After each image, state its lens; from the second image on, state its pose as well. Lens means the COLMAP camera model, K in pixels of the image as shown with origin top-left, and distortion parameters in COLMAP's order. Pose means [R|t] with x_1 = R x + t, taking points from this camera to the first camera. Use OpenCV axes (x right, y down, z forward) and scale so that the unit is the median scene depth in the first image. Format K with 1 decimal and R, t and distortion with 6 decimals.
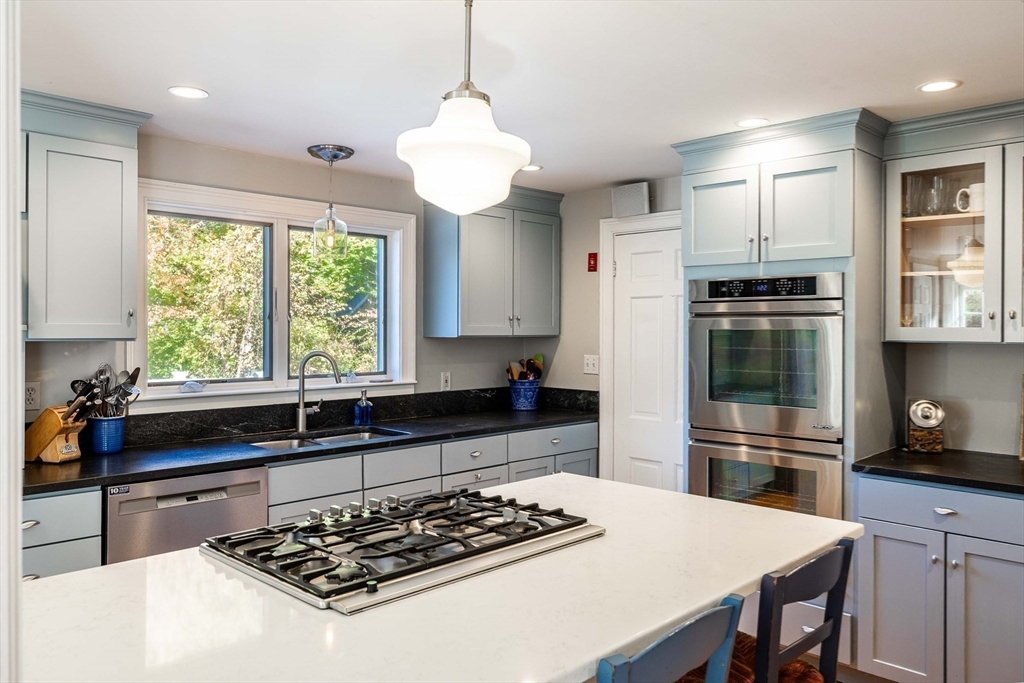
lens RADIAL K [[749.9, 0, 509.0], [0, 749.9, 333.2], [0, 0, 1]] dist [-0.002152, 0.002821]
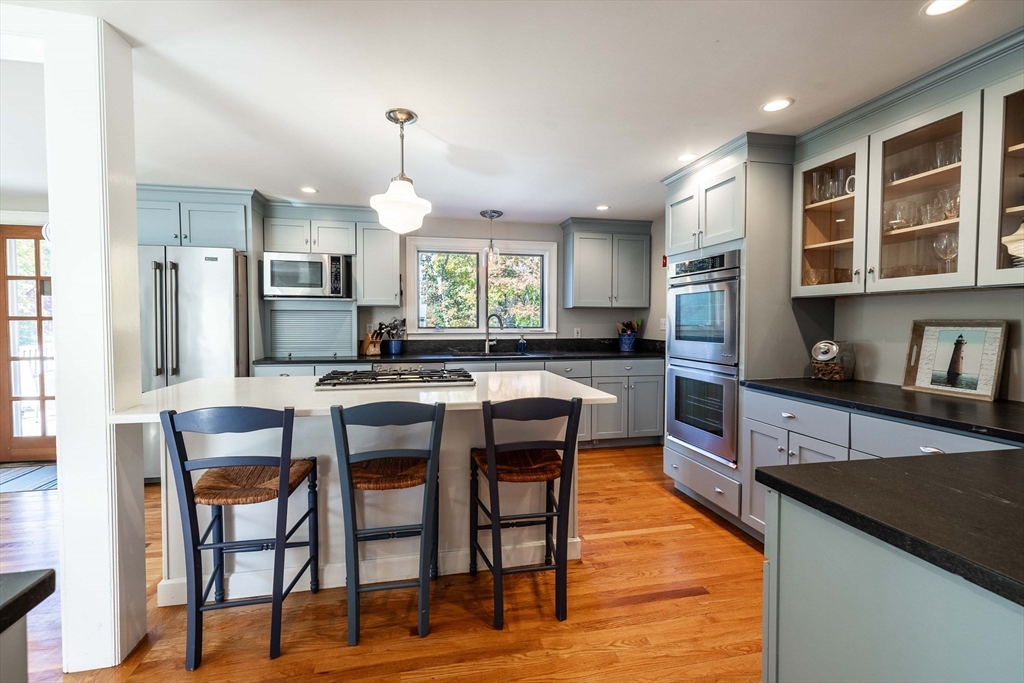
lens RADIAL K [[429.4, 0, 502.9], [0, 429.4, 339.3], [0, 0, 1]] dist [-0.002919, 0.000573]
pose [[0.833911, 0.021242, -0.551490, 0.412588], [-0.000441, 0.999284, 0.037823, 0.048310], [0.551899, -0.031298, 0.833324, 0.038081]]
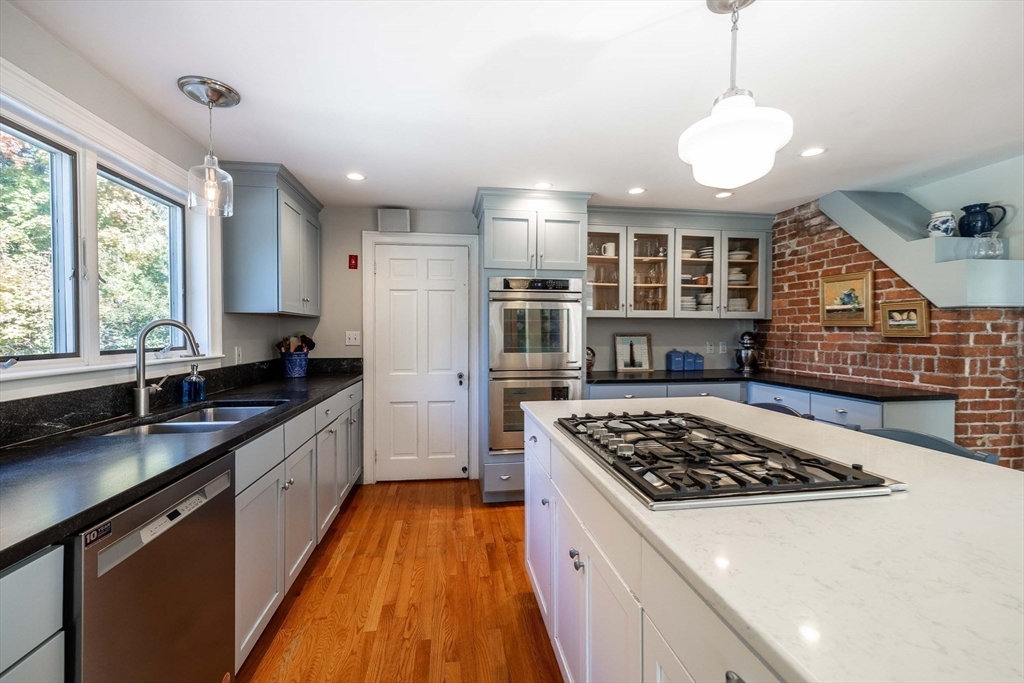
lens RADIAL K [[429.4, 0, 511.4], [0, 429.4, 340.3], [0, 0, 1]] dist [-0.002919, 0.000573]
pose [[0.607087, -0.017940, 0.794433, -0.405966], [0.006289, 0.999822, 0.017772, 0.041328], [-0.794610, -0.005793, 0.607092, 0.381474]]
